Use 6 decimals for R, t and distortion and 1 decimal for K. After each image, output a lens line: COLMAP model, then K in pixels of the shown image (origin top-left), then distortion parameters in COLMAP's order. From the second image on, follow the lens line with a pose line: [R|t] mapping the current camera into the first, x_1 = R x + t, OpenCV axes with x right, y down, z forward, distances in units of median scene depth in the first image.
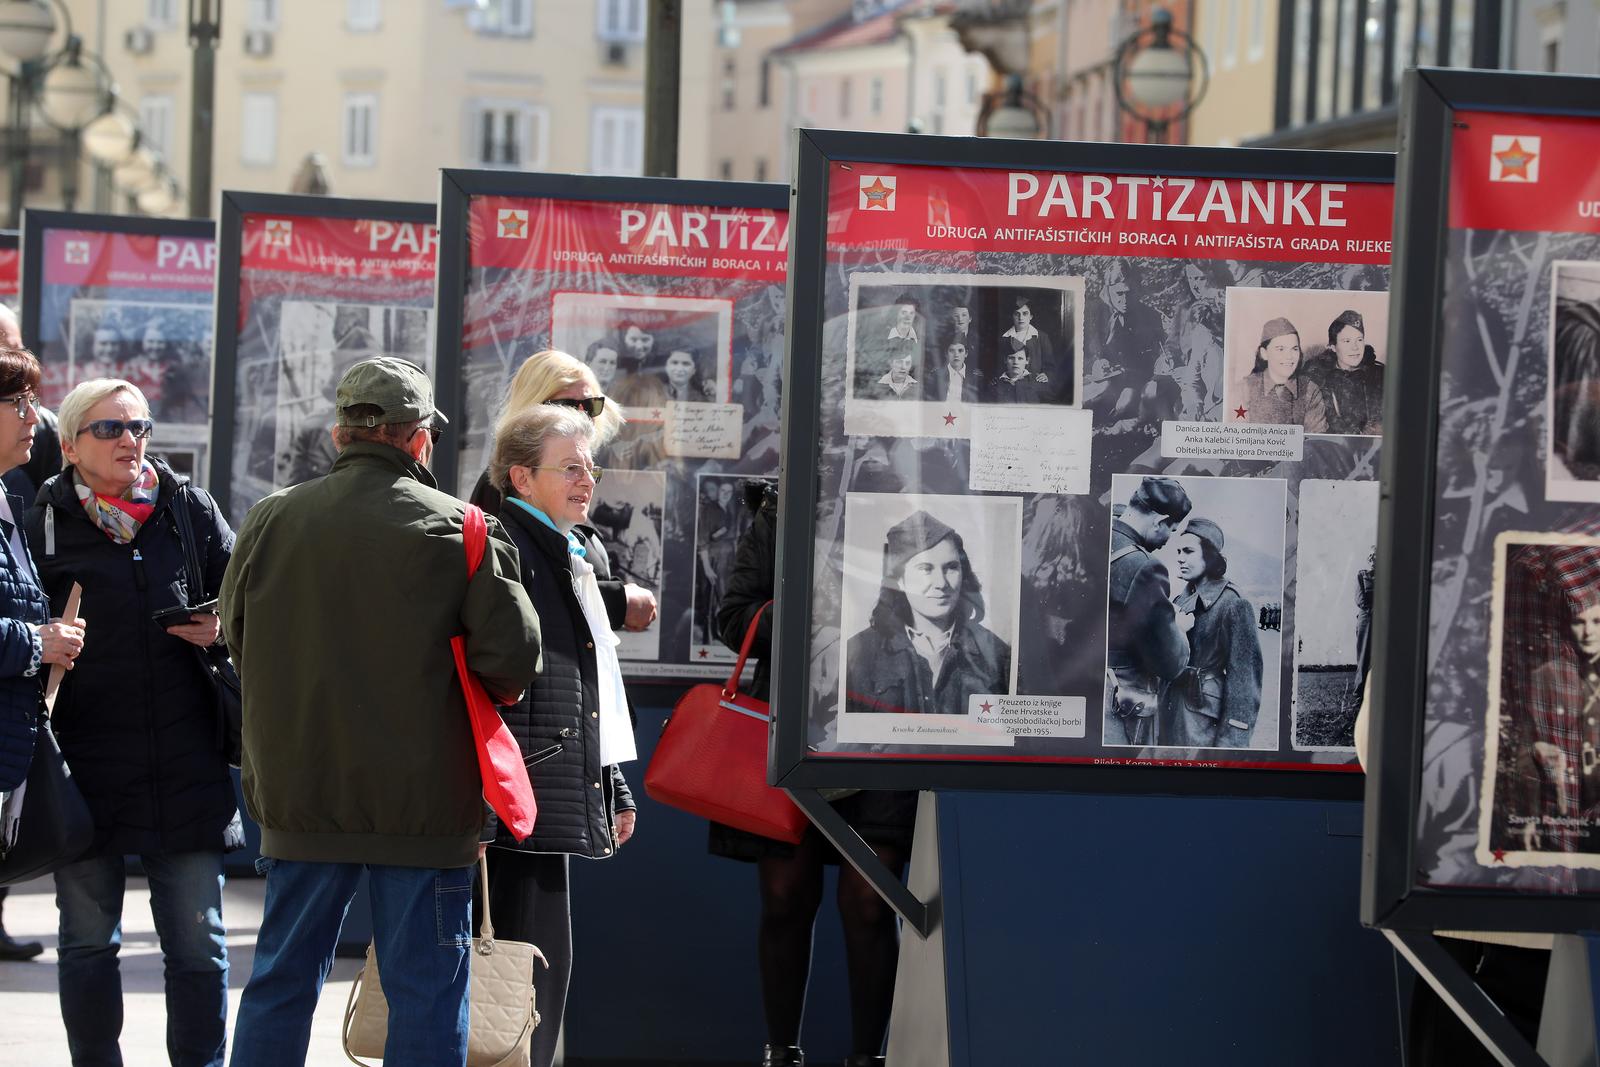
lens RADIAL K [[8715.5, 0, 836.9], [0, 8715.5, 550.0], [0, 0, 1]] dist [1.591082, 3.711502]
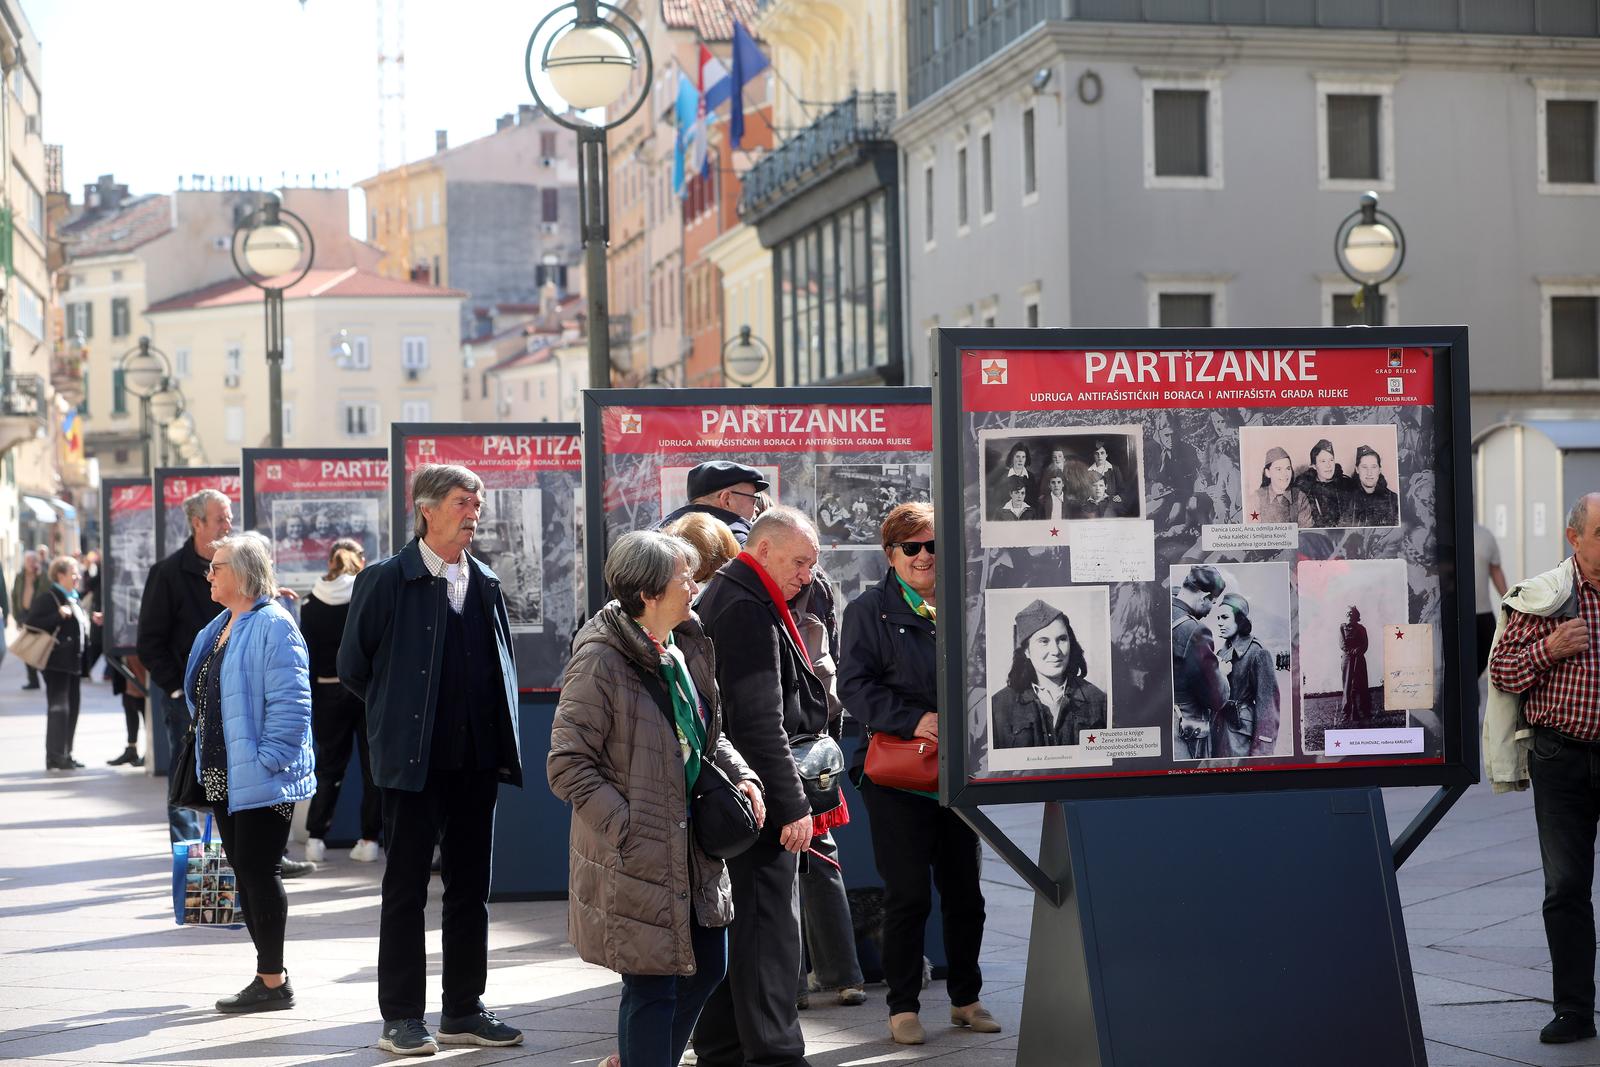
lens RADIAL K [[4281.9, 0, 800.0], [0, 4281.9, 533.5], [0, 0, 1]] dist [-0.066778, -0.552989]
pose [[0.995934, -0.057036, 0.069733, -0.073981], [0.058261, 0.998179, -0.015660, -0.006483], [-0.068713, 0.019659, 0.997443, 0.325038]]
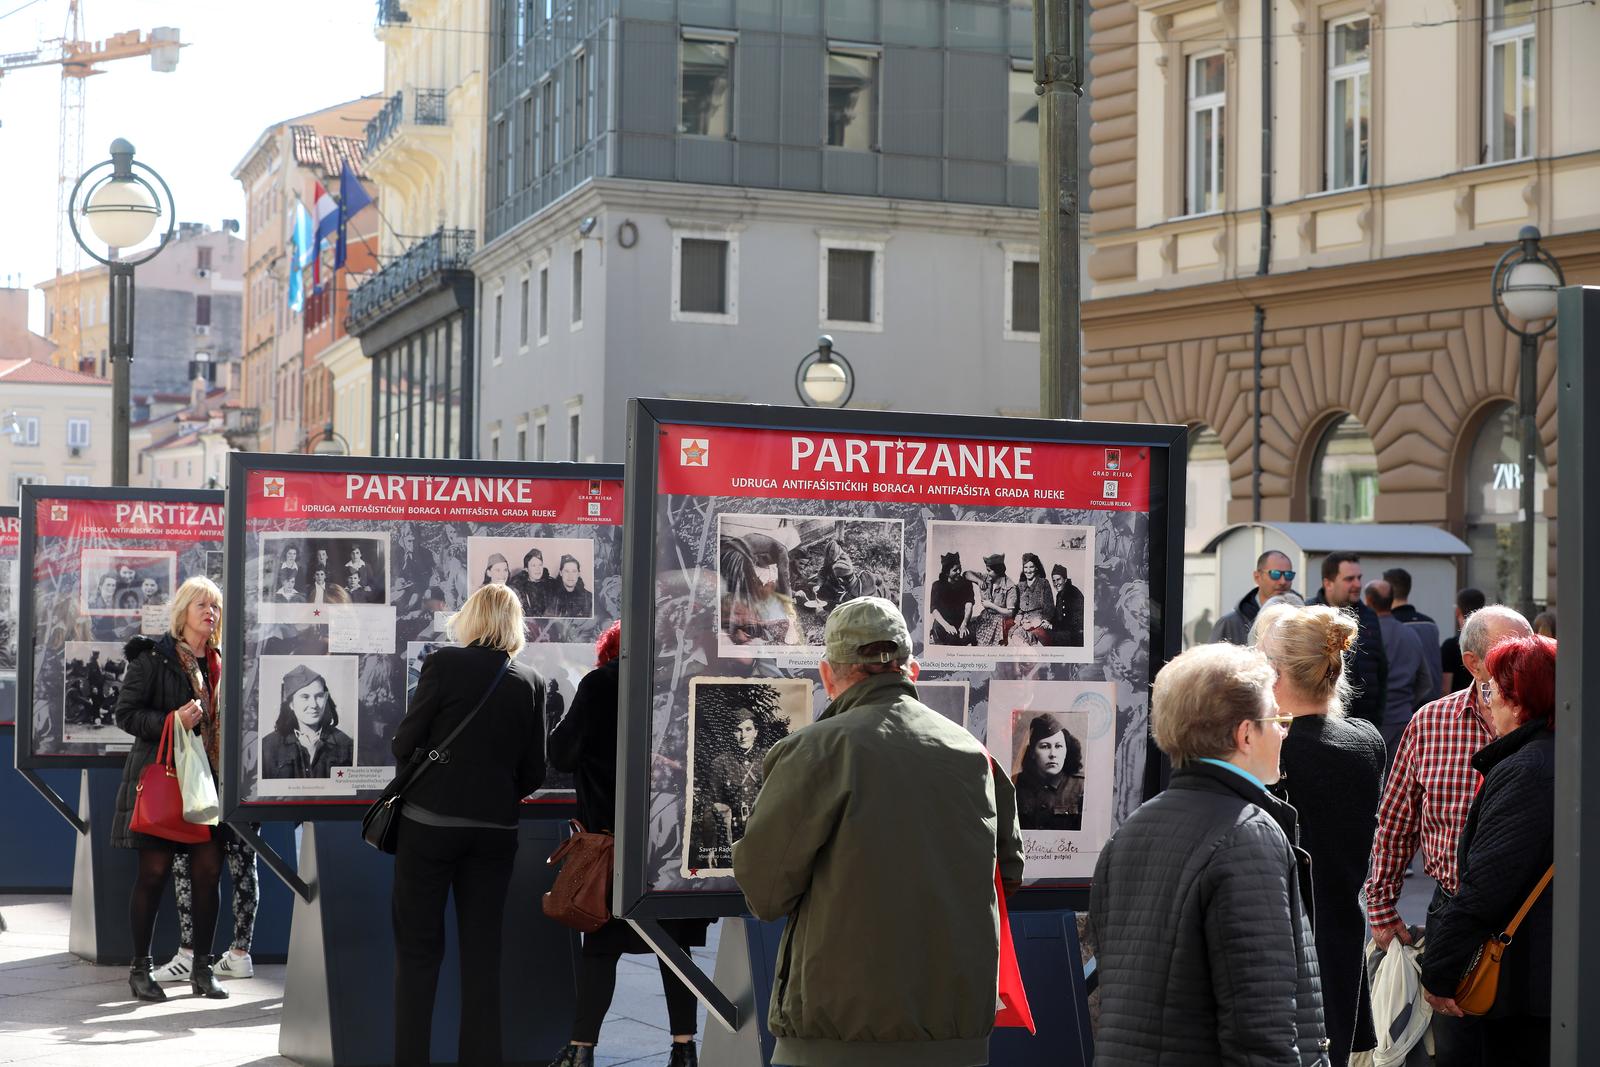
lens RADIAL K [[3711.3, 0, 800.0], [0, 3711.3, 533.5], [0, 0, 1]] dist [-0.194737, -0.057604]
pose [[0.985463, -0.018055, 0.168929, -0.017007], [0.023732, 0.999217, -0.031647, -0.004937], [-0.168226, 0.035196, 0.985120, 0.237236]]
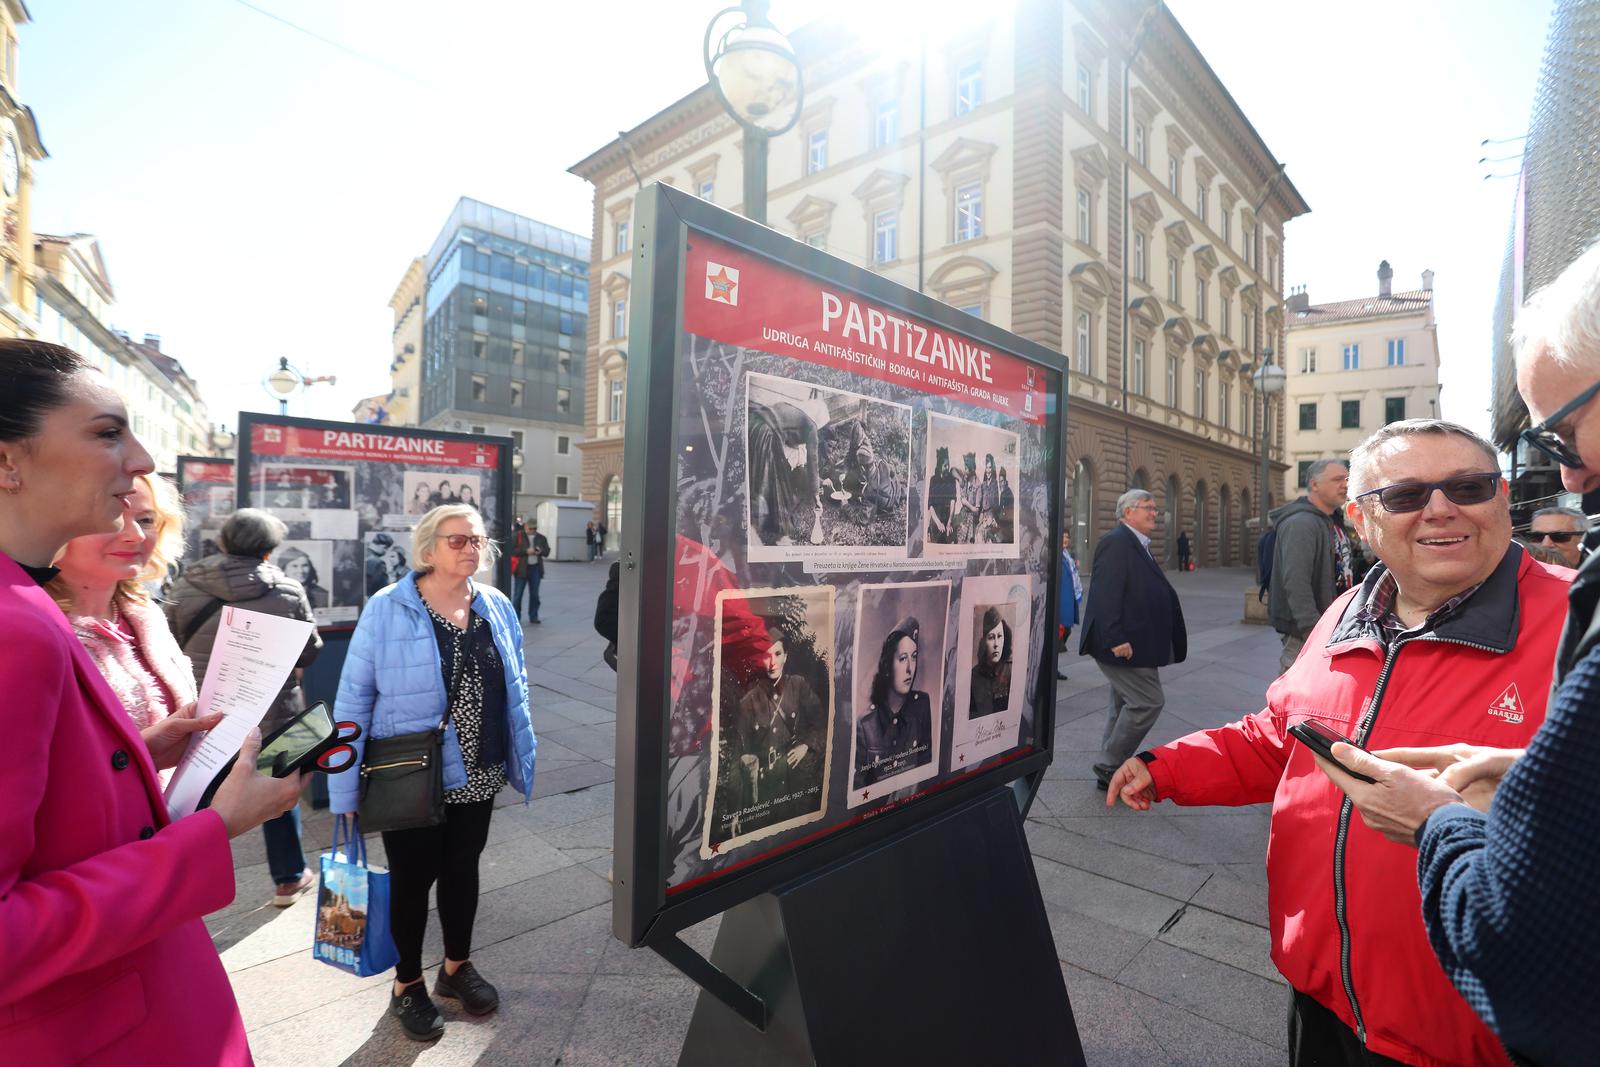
lens RADIAL K [[773.3, 0, 800.0], [0, 773.3, 533.5], [0, 0, 1]] dist [-0.071744, 0.000477]
pose [[0.852458, -0.021591, 0.522350, 0.023162], [0.018712, 0.999767, 0.010788, -0.008282], [-0.522461, 0.000578, 0.852663, 0.697607]]
